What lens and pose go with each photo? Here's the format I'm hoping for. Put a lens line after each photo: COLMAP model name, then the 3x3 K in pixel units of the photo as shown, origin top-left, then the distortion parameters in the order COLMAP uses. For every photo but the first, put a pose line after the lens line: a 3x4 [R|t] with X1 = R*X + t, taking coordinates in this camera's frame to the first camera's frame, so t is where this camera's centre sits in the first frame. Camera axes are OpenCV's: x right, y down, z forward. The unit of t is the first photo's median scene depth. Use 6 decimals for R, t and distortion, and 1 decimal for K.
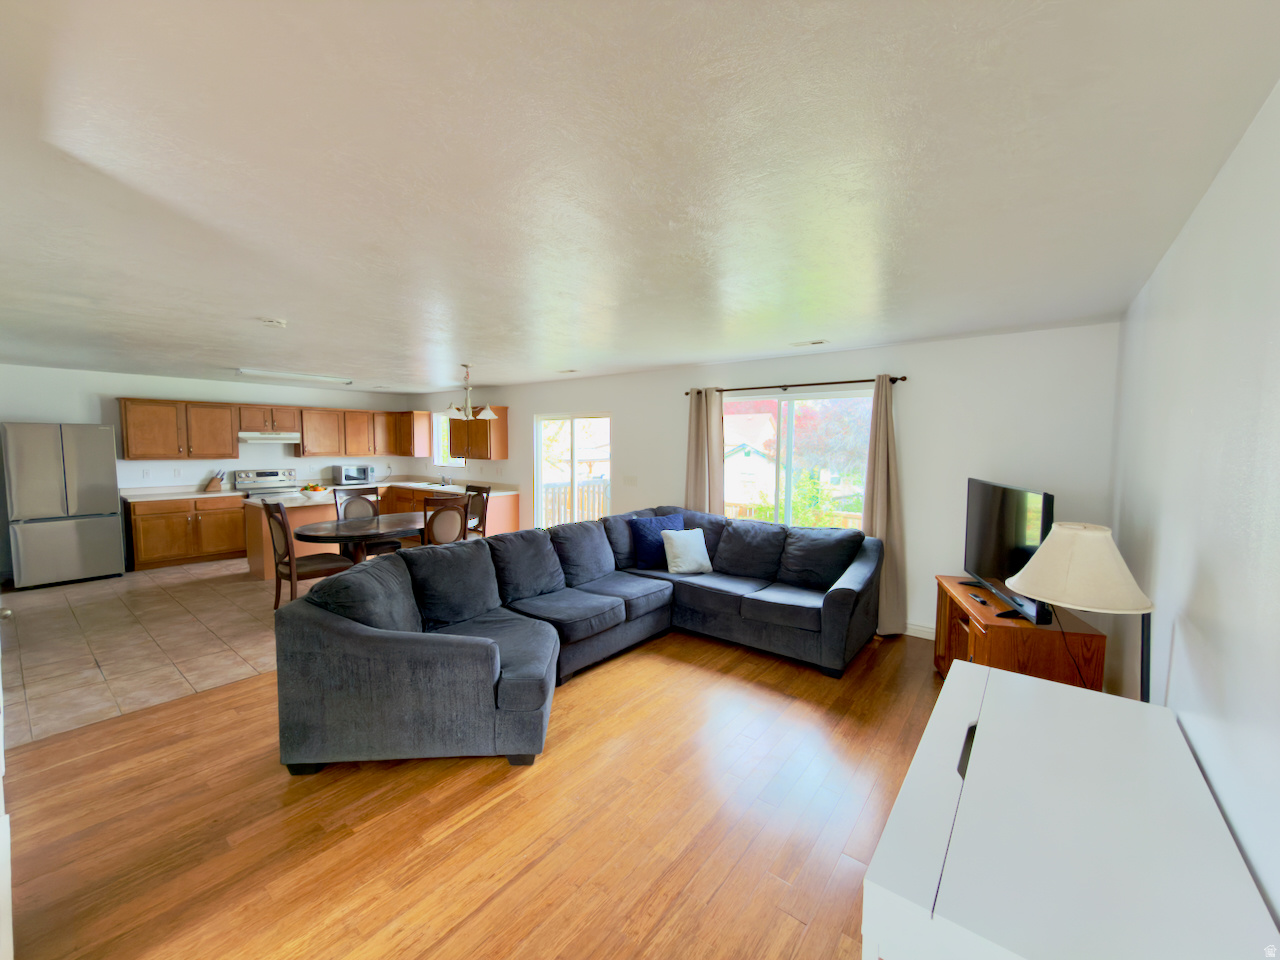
lens RADIAL K [[511.0, 0, 638.8], [0, 511.0, 476.5], [0, 0, 1]] dist [0.000176, 0.000064]
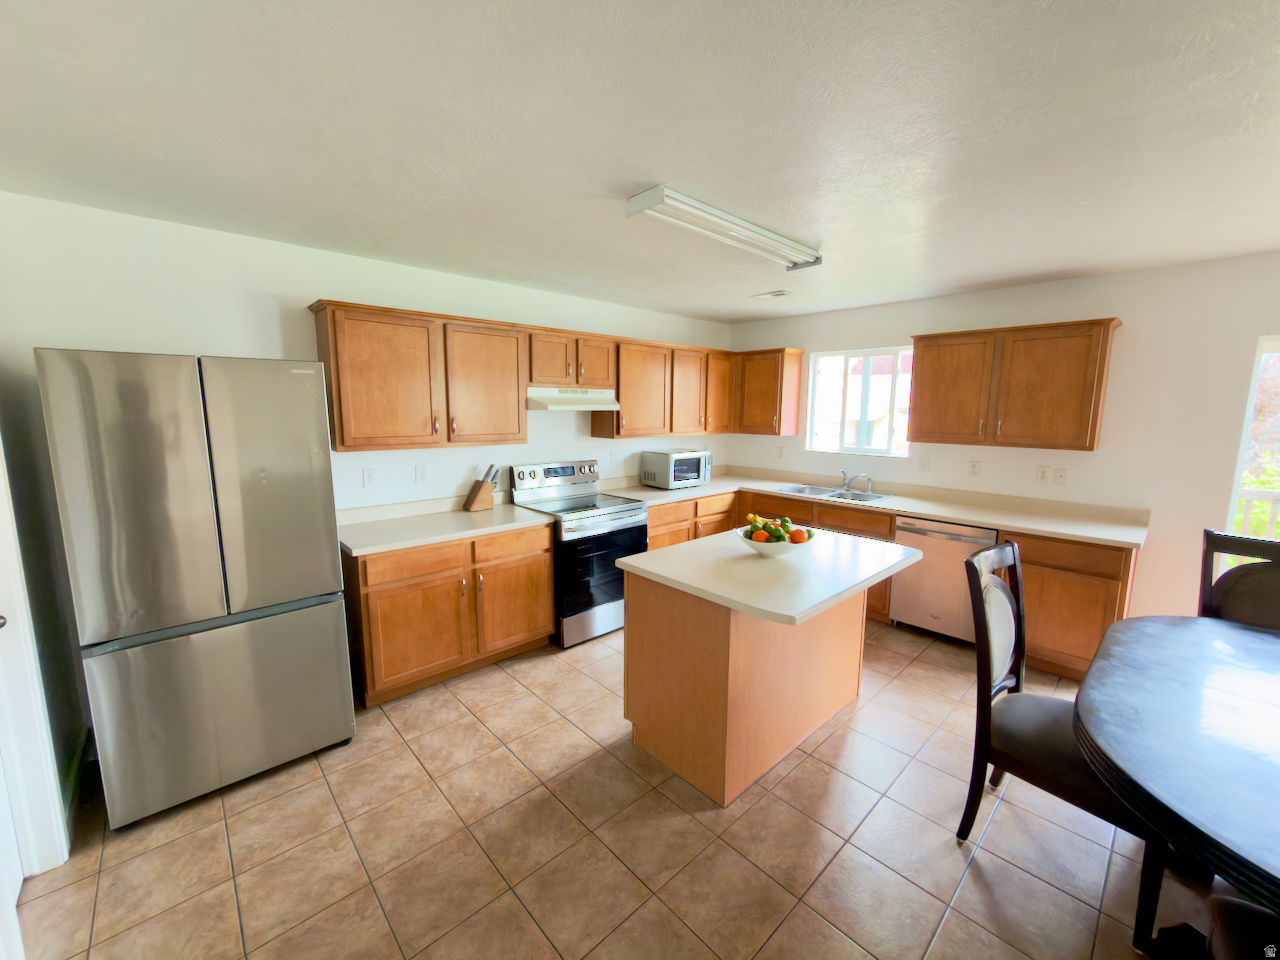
lens RADIAL K [[511.0, 0, 638.8], [0, 511.0, 476.5], [0, 0, 1]] dist [0.000176, 0.000064]
pose [[0.987483, 0.023366, -0.155984, -0.585025], [-0.012629, 0.997504, 0.069477, -0.037209], [0.157218, -0.066638, 0.985313, 0.524094]]
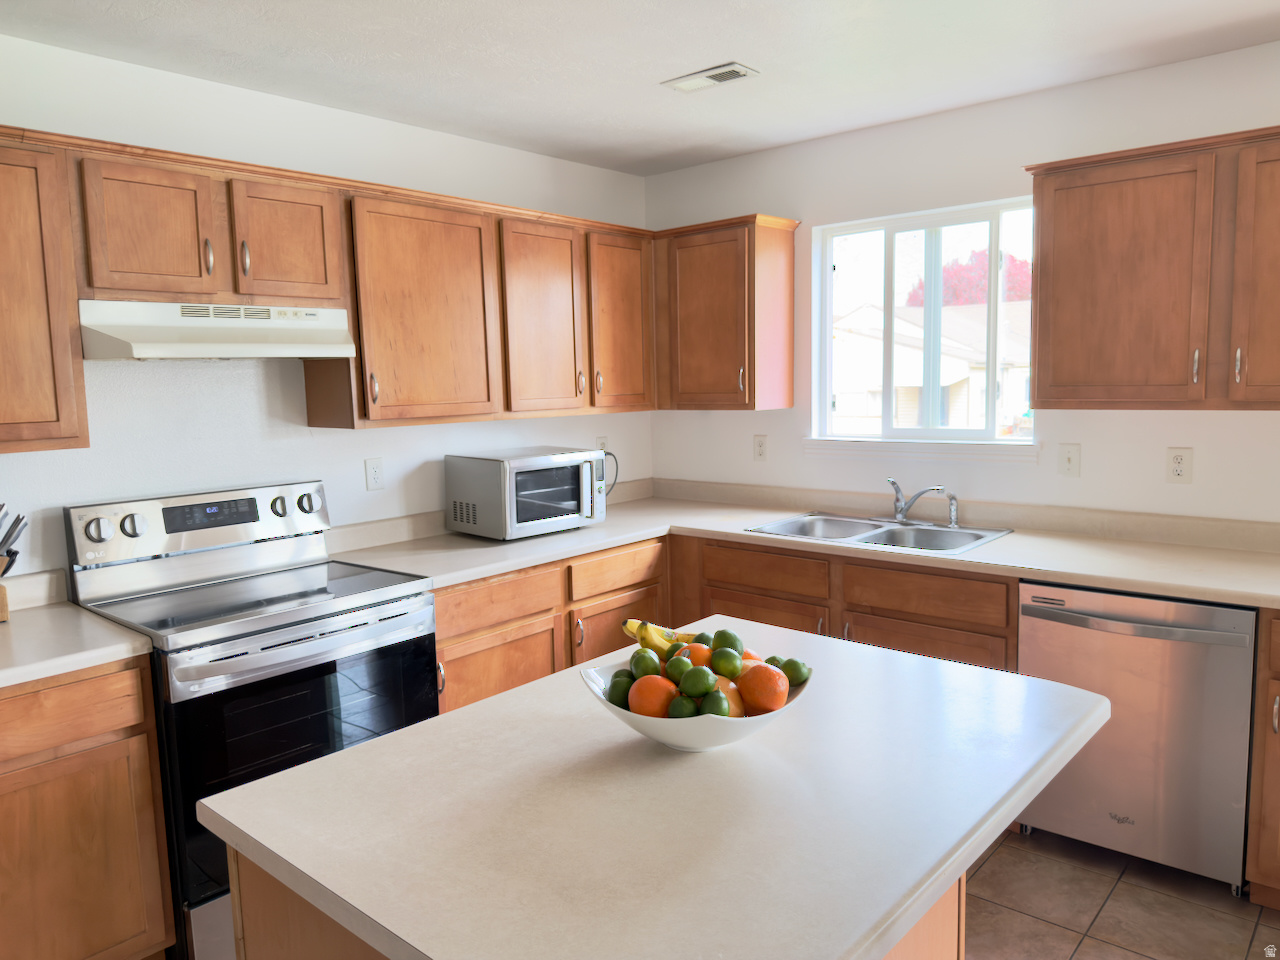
lens RADIAL K [[905.2, 0, 633.2], [0, 905.2, 480.0], [0, 0, 1]] dist [0.017292, -0.005732]
pose [[0.997721, -0.023673, -0.063182, -0.549522], [0.026656, 0.998549, 0.046799, -0.031876], [0.061983, -0.048377, 0.996904, 0.663905]]
